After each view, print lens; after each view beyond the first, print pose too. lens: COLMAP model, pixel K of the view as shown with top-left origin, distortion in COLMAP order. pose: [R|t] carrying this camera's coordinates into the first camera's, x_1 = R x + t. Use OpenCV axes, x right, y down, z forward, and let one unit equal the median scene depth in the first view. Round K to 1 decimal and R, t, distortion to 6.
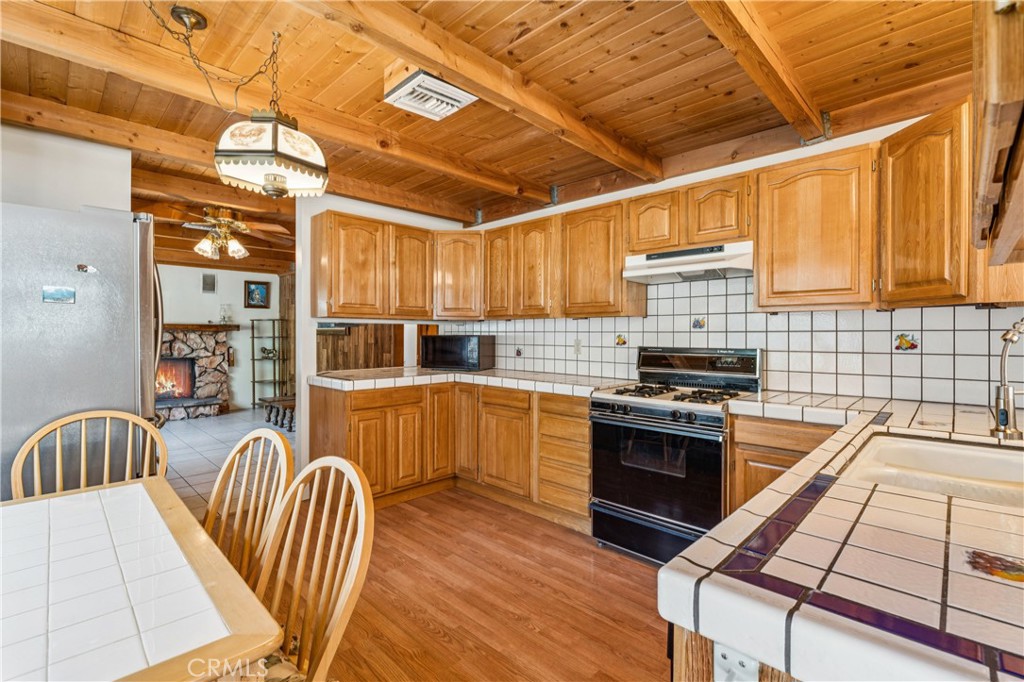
lens RADIAL K [[461.6, 0, 507.5], [0, 461.6, 339.0], [0, 0, 1]] dist [-0.002933, 0.000467]
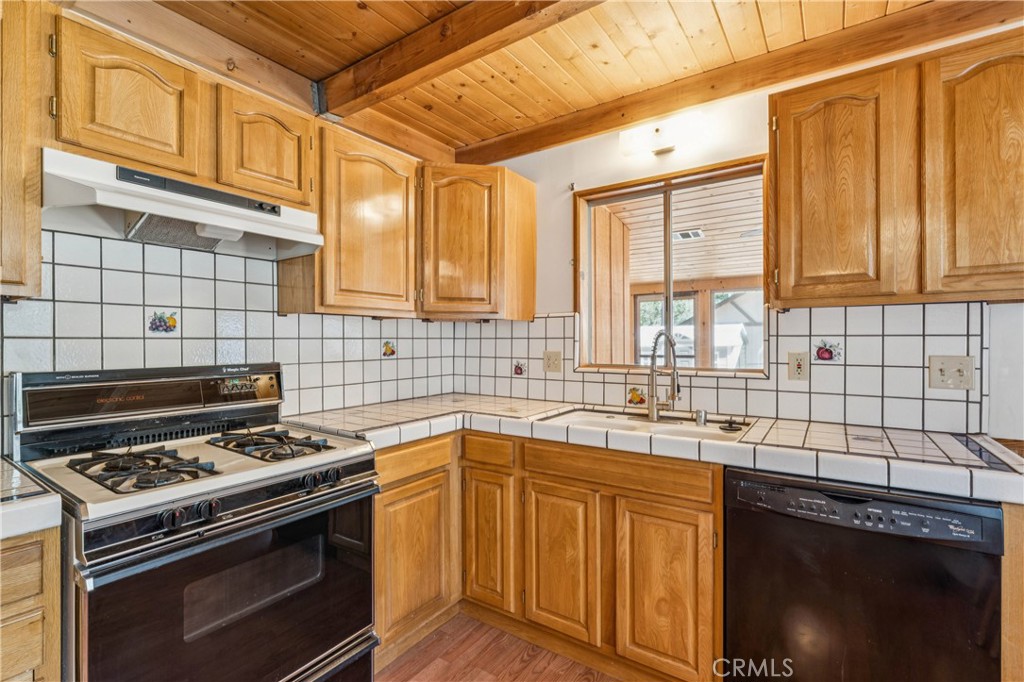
lens RADIAL K [[461.6, 0, 512.8], [0, 461.6, 343.6], [0, 0, 1]] dist [-0.002933, 0.000467]
pose [[-0.166624, -0.001532, 0.986019, -0.221267], [0.014927, 0.999880, 0.004076, -0.005187], [-0.985908, 0.015398, -0.166581, 0.737819]]
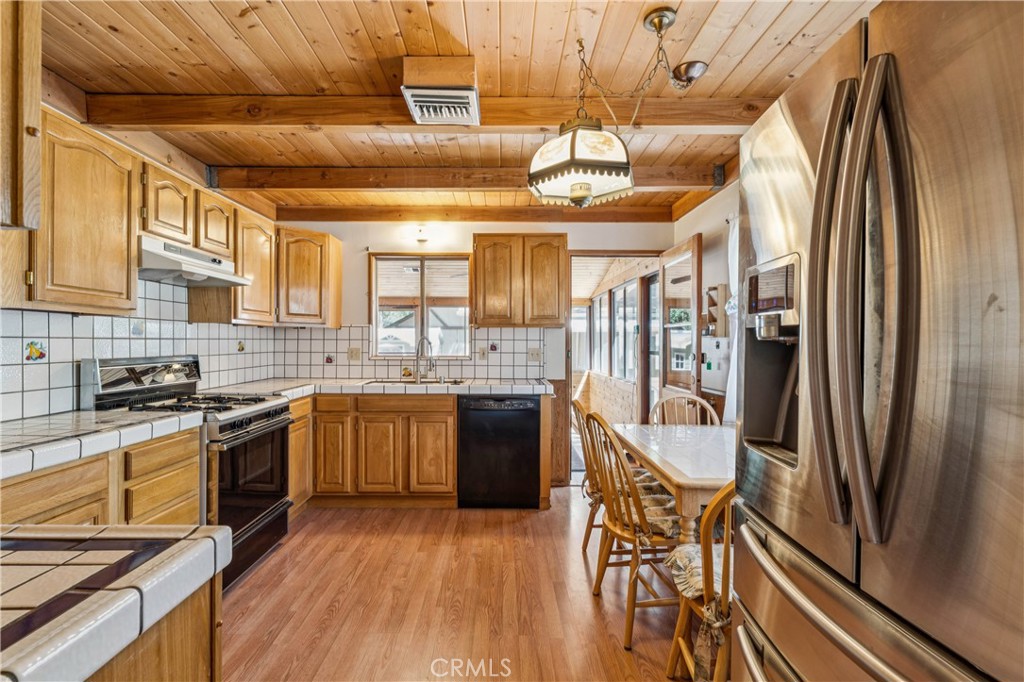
lens RADIAL K [[461.6, 0, 509.6], [0, 461.6, 340.6], [0, 0, 1]] dist [-0.002933, 0.000467]
pose [[-0.713248, 0.002979, 0.700905, -0.741678], [0.008255, 0.999957, 0.004150, -0.010296], [-0.700863, 0.008746, -0.713242, 1.227544]]
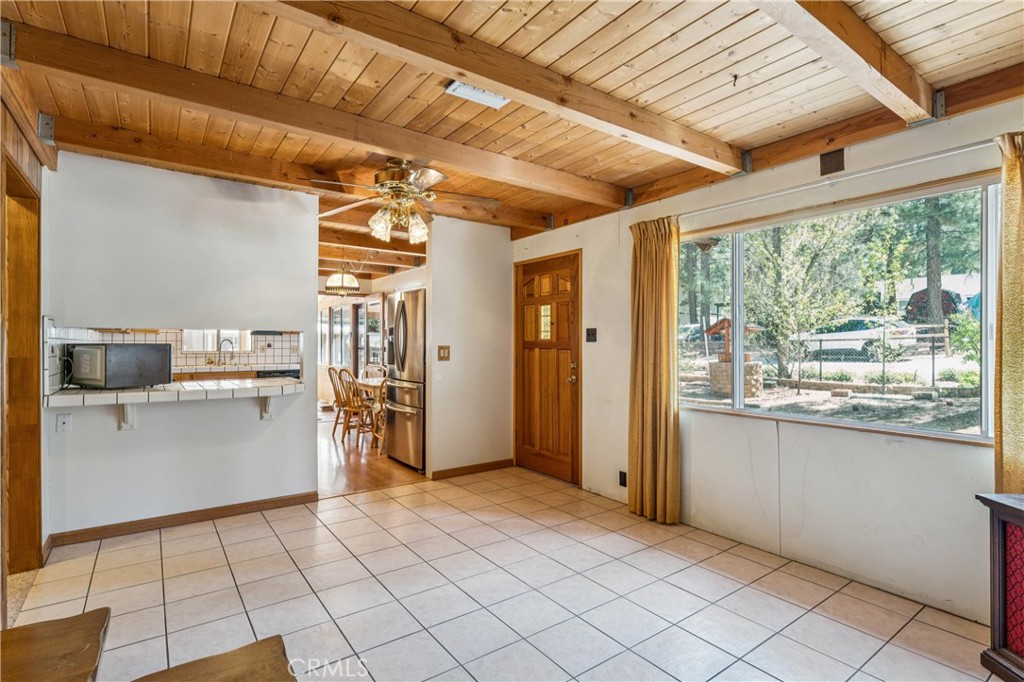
lens RADIAL K [[500.1, 0, 510.9], [0, 500.1, 338.8], [0, 0, 1]] dist [0.001786, 0.000002]
pose [[-0.987231, -0.001442, 0.159291, -1.440040], [0.000145, 0.999951, 0.009947, -0.047745], [-0.159298, 0.009843, -0.987182, 2.768741]]
